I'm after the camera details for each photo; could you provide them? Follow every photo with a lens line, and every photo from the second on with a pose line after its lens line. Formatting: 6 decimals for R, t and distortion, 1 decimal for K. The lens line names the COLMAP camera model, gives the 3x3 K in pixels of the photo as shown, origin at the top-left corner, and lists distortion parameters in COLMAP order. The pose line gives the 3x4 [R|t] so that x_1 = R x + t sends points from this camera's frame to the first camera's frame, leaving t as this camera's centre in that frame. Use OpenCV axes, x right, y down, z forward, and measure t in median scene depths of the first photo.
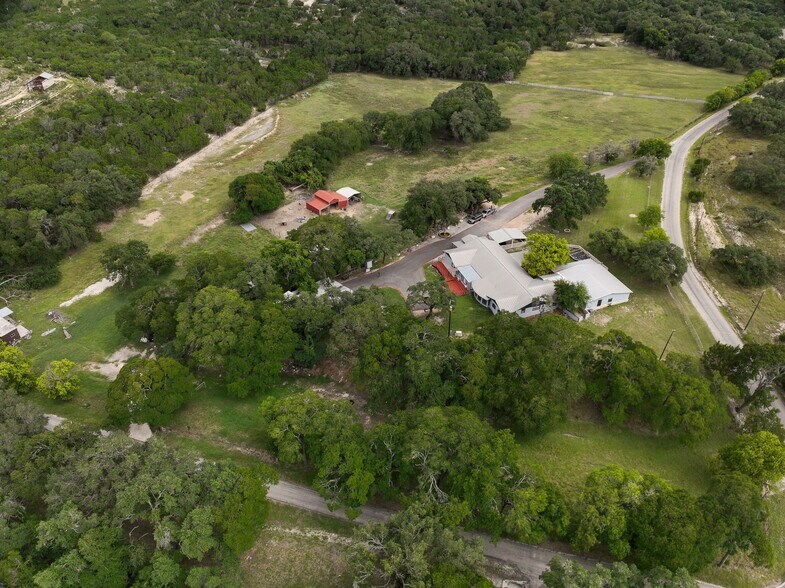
lens RADIAL K [[557.1, 0, 393.4], [0, 557.1, 294.1], [0, 0, 1]] dist [-0.064740, -0.027217]
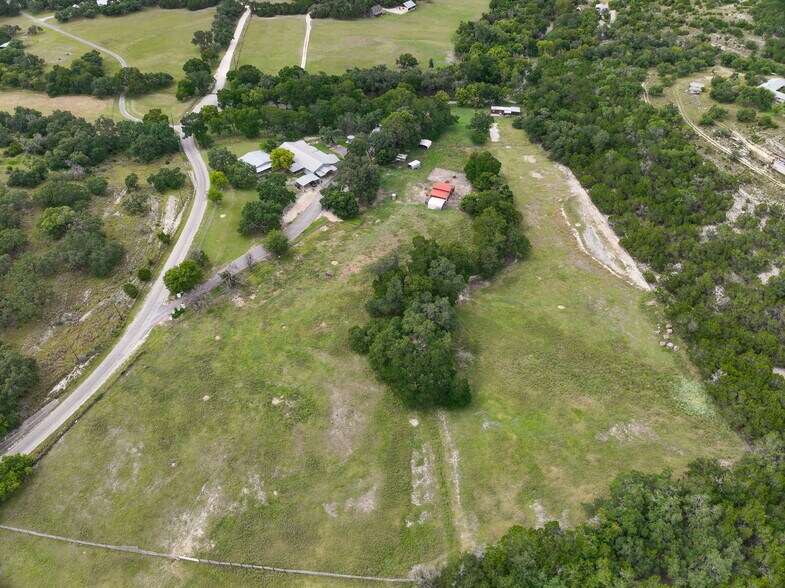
lens RADIAL K [[557.1, 0, 392.9], [0, 557.1, 294.6], [0, 0, 1]] dist [-0.064740, -0.027217]
pose [[-0.910468, 0.267825, -0.315147, 0.520248], [-0.250324, 0.249707, 0.935406, -1.427077], [0.329220, 0.930546, -0.160307, 1.491343]]
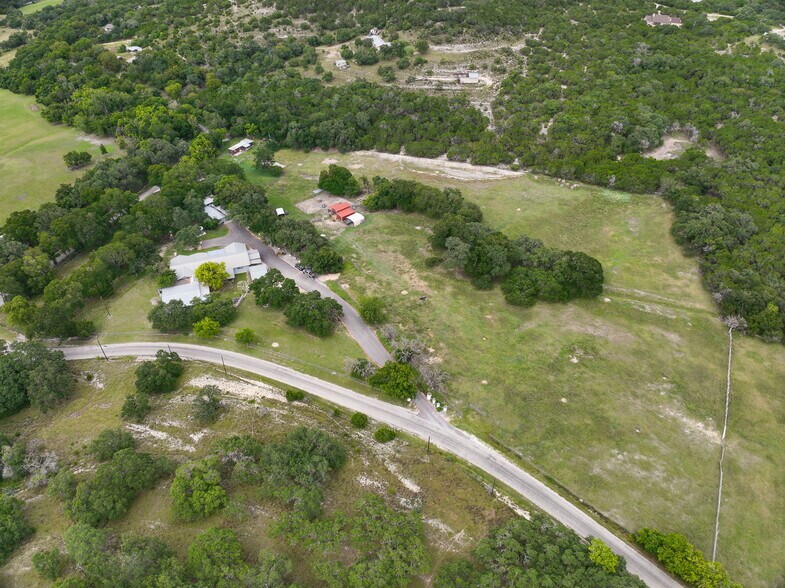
lens RADIAL K [[557.1, 0, 393.5], [0, 557.1, 297.2], [0, 0, 1]] dist [-0.064740, -0.027217]
pose [[0.000063, 0.621786, -0.783187, 1.205524], [-0.584858, 0.635294, 0.504324, -0.870789], [0.811136, 0.458022, 0.363696, 0.724933]]
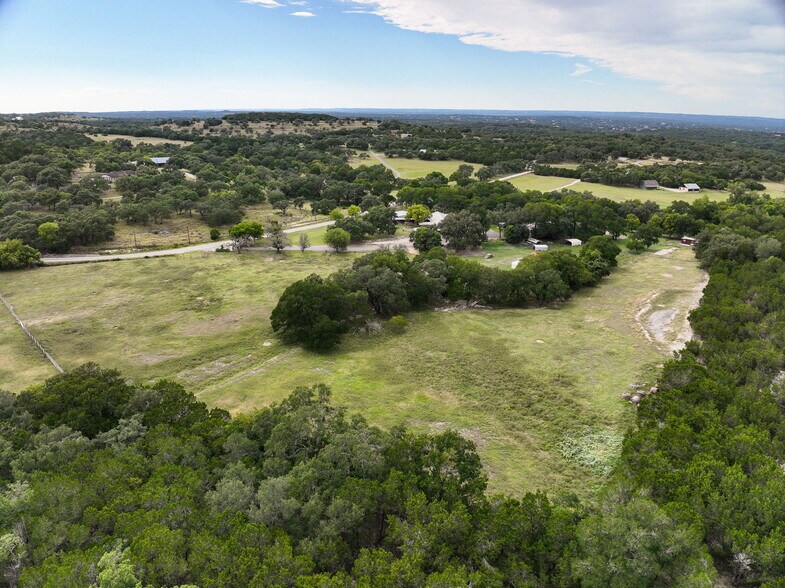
lens RADIAL K [[557.1, 0, 394.8], [0, 557.1, 293.2], [0, 0, 1]] dist [-0.064740, -0.027217]
pose [[-0.965084, -0.099158, 0.242446, -0.119968], [0.137822, 0.594875, 0.791915, -1.202070], [-0.222750, 0.797679, -0.560438, 1.912100]]
